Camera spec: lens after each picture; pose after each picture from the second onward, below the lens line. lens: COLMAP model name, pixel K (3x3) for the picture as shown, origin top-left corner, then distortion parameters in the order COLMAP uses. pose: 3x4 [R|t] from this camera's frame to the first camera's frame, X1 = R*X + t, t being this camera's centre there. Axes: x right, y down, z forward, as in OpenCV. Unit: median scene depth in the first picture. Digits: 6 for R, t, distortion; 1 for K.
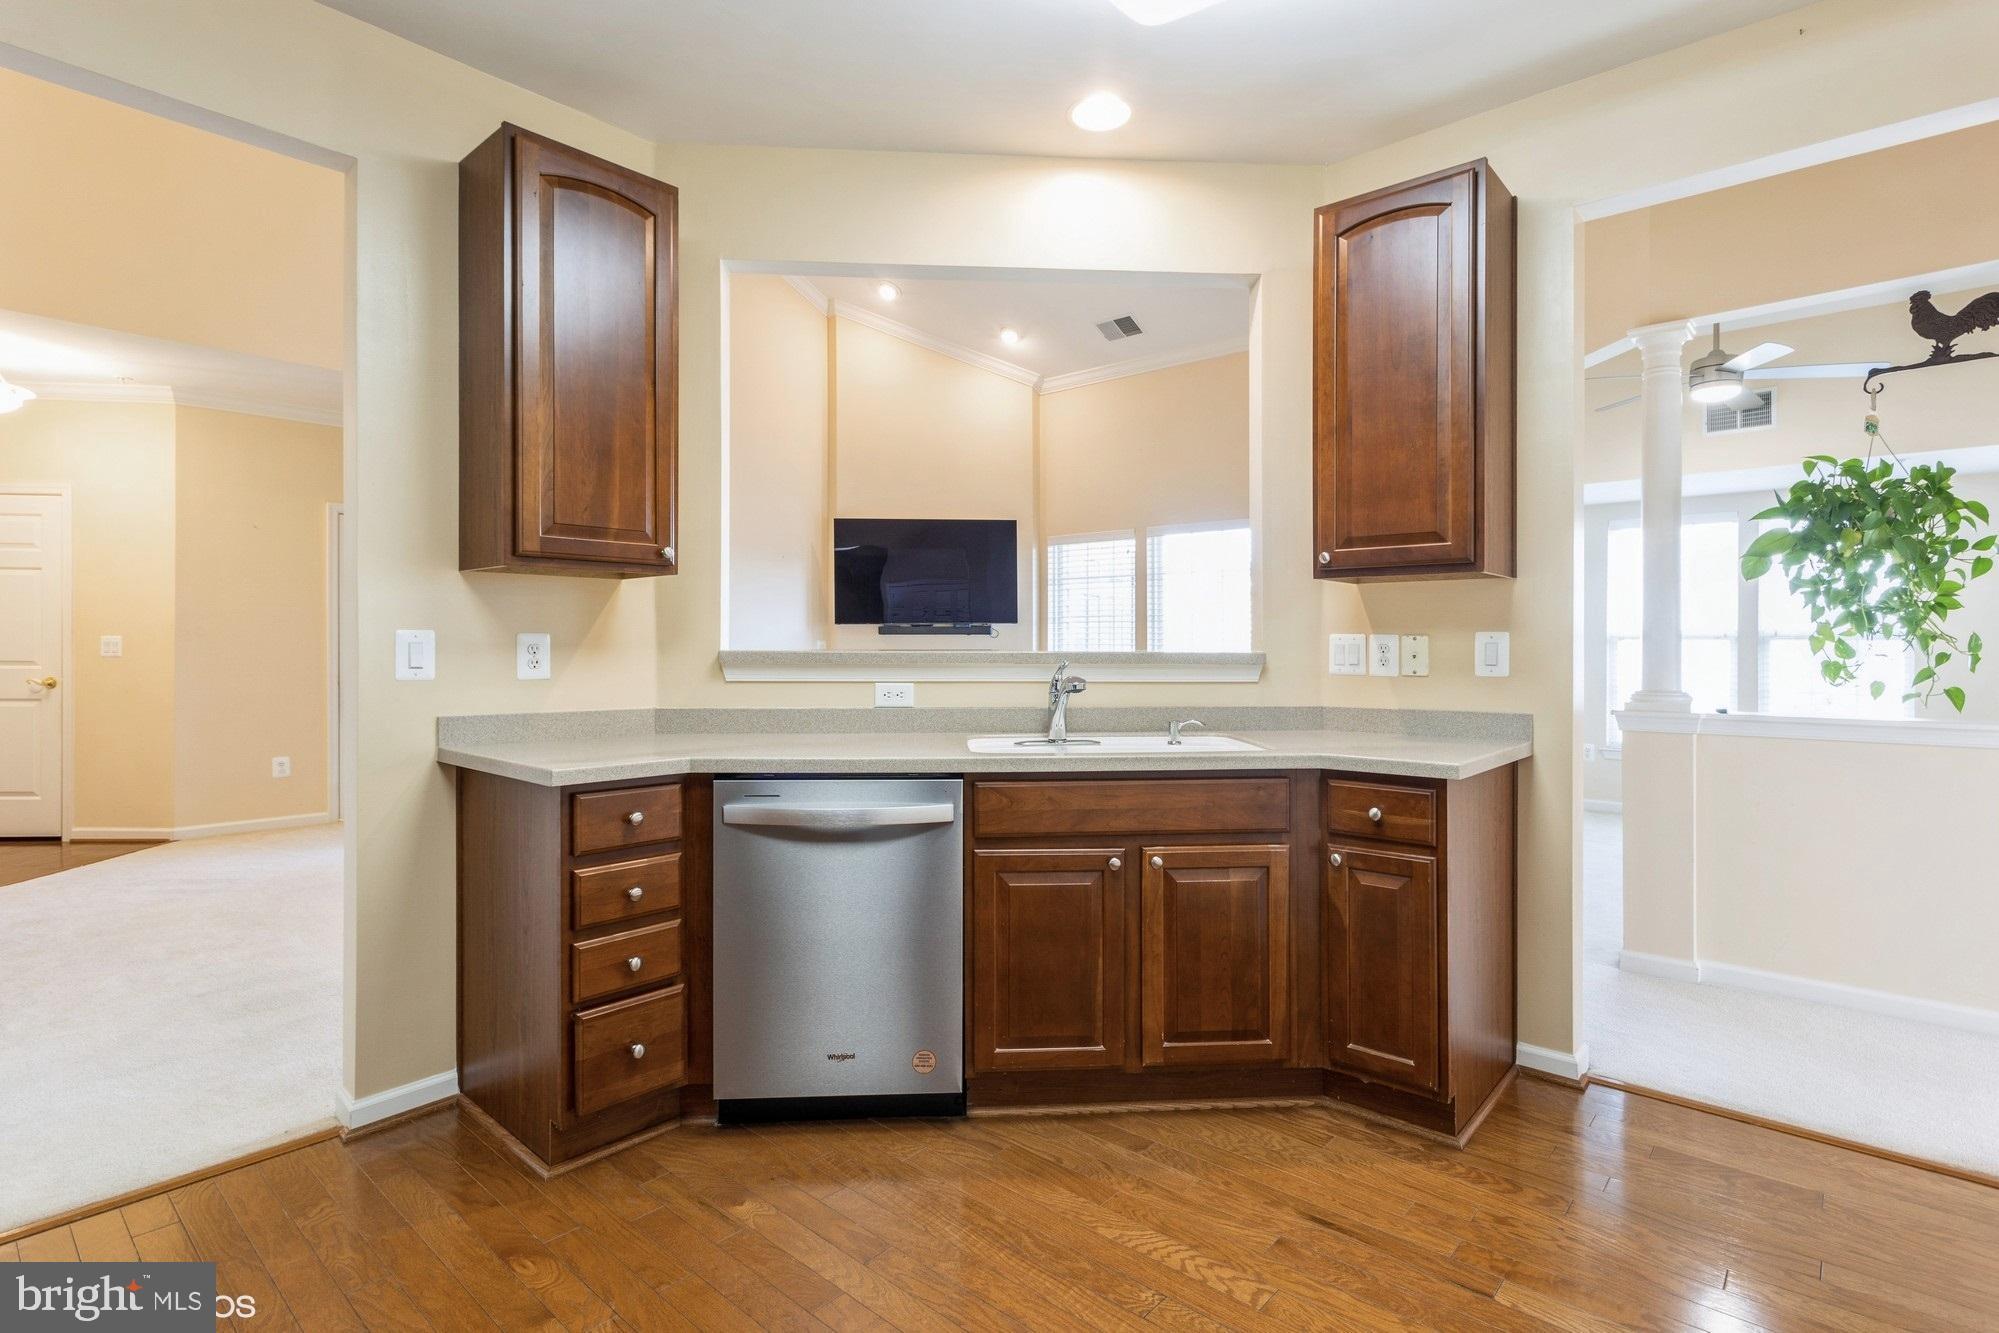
lens RADIAL K [[976.6, 0, 1003.9], [0, 976.6, 644.5], [0, 0, 1]] dist [0.002997, 0.003017]
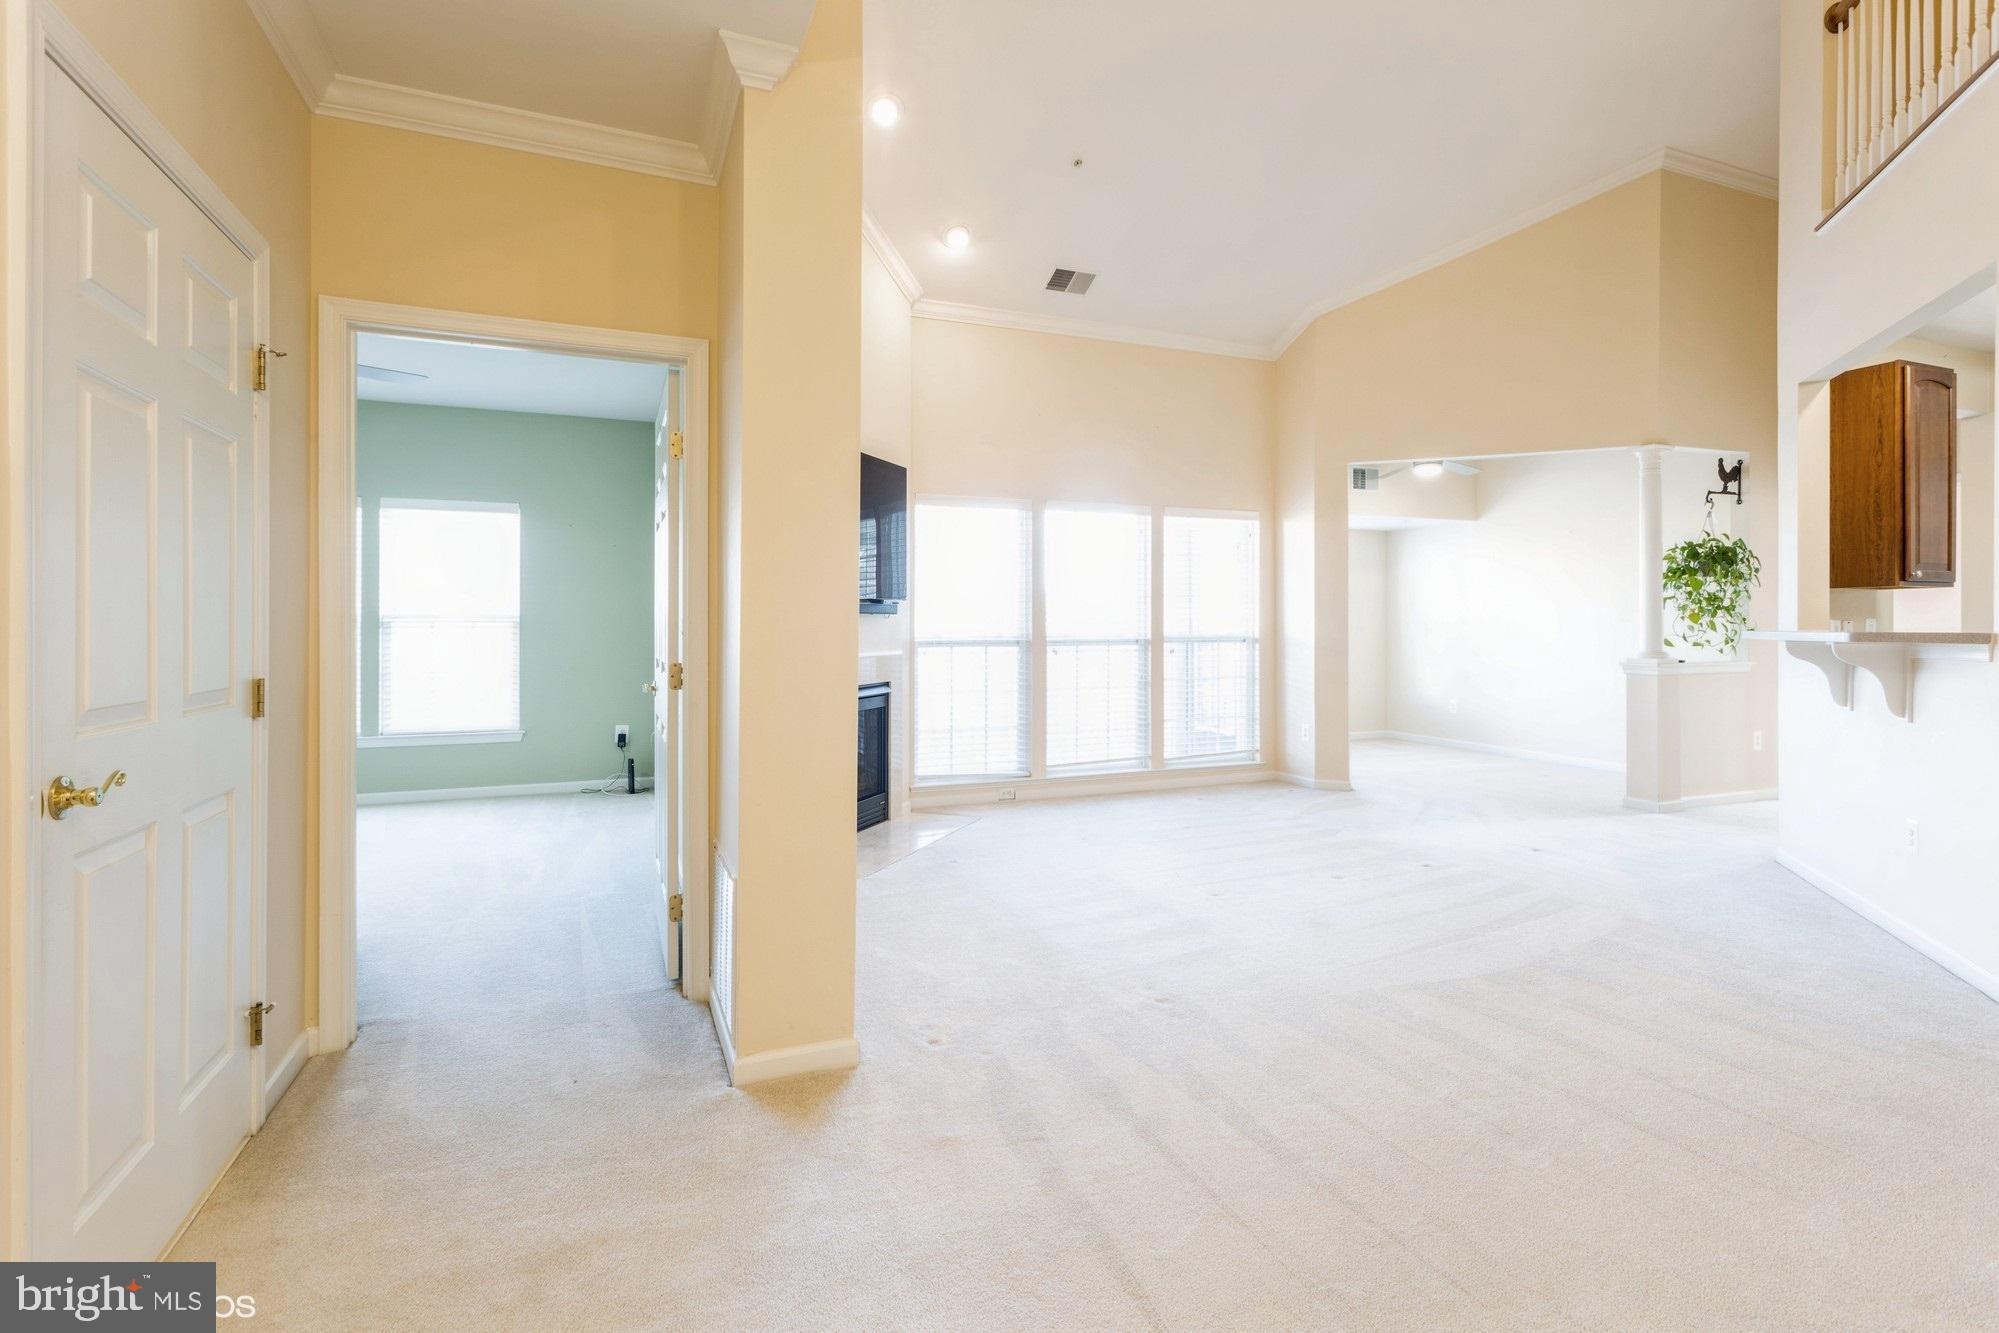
lens RADIAL K [[976.6, 0, 1016.4], [0, 976.6, 630.3], [0, 0, 1]] dist [0.002997, 0.003017]
pose [[0.435094, -0.006674, 0.900360, -1.727059], [0.002694, 0.999978, 0.006110, -0.002909], [-0.900381, -0.000233, 0.435102, 1.524250]]
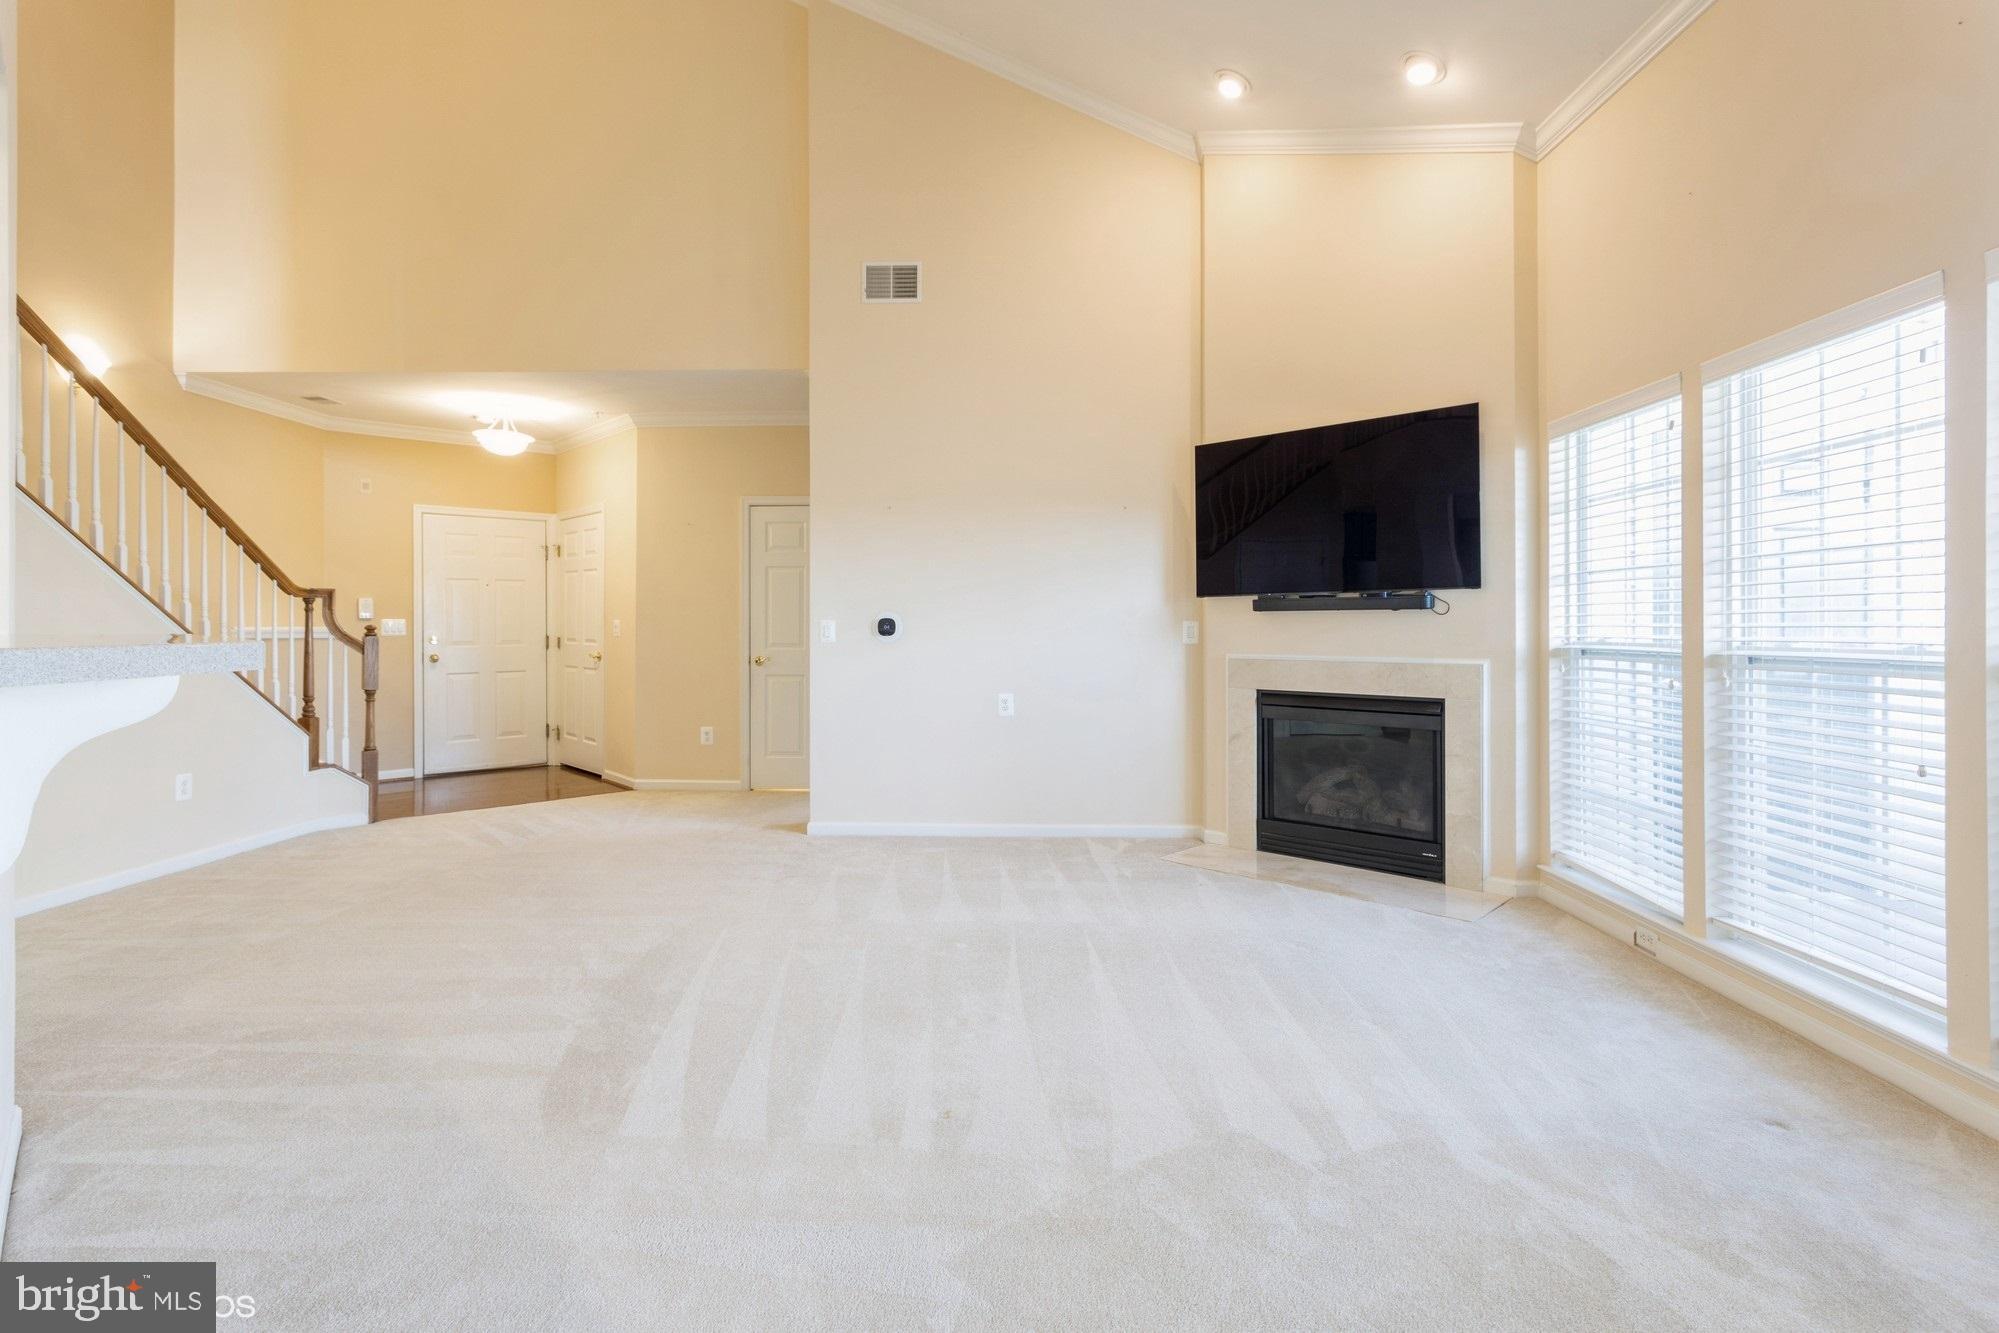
lens RADIAL K [[976.6, 0, 981.2], [0, 976.6, 619.3], [0, 0, 1]] dist [0.002997, 0.003017]
pose [[0.625298, -0.006555, -0.780358, 0.707386], [0.001247, 0.999972, -0.007401, 0.000089], [0.780385, 0.003655, 0.625289, 1.135254]]
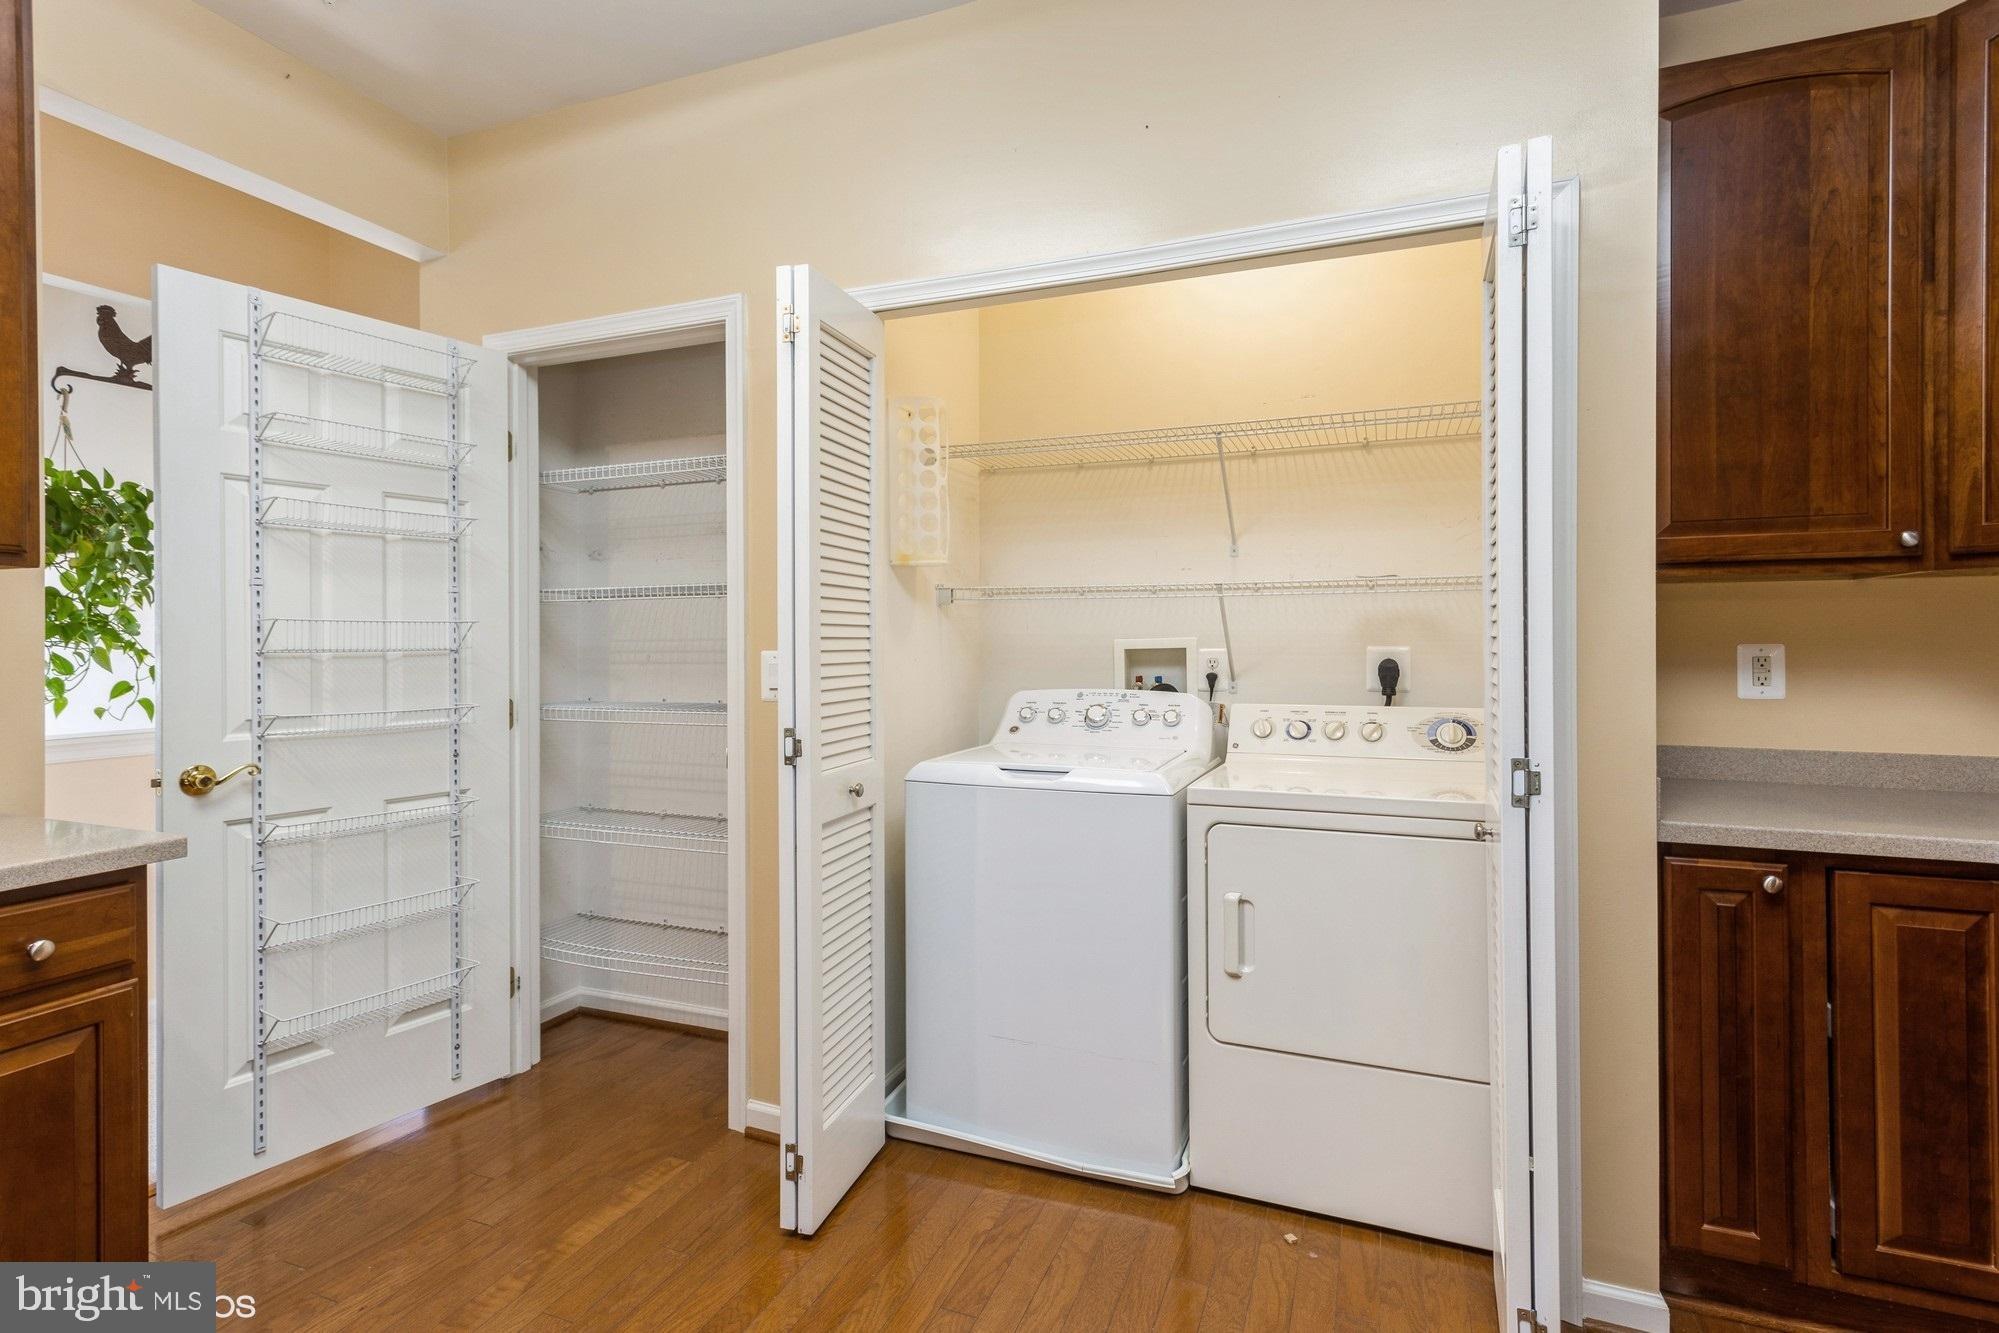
lens RADIAL K [[976.6, 0, 991.6], [0, 976.6, 649.6], [0, 0, 1]] dist [0.002997, 0.003017]
pose [[-0.324930, -0.011372, 0.945670, -0.326972], [0.002714, 0.999912, 0.012957, -0.020328], [-0.945734, 0.006777, -0.324870, 0.497862]]
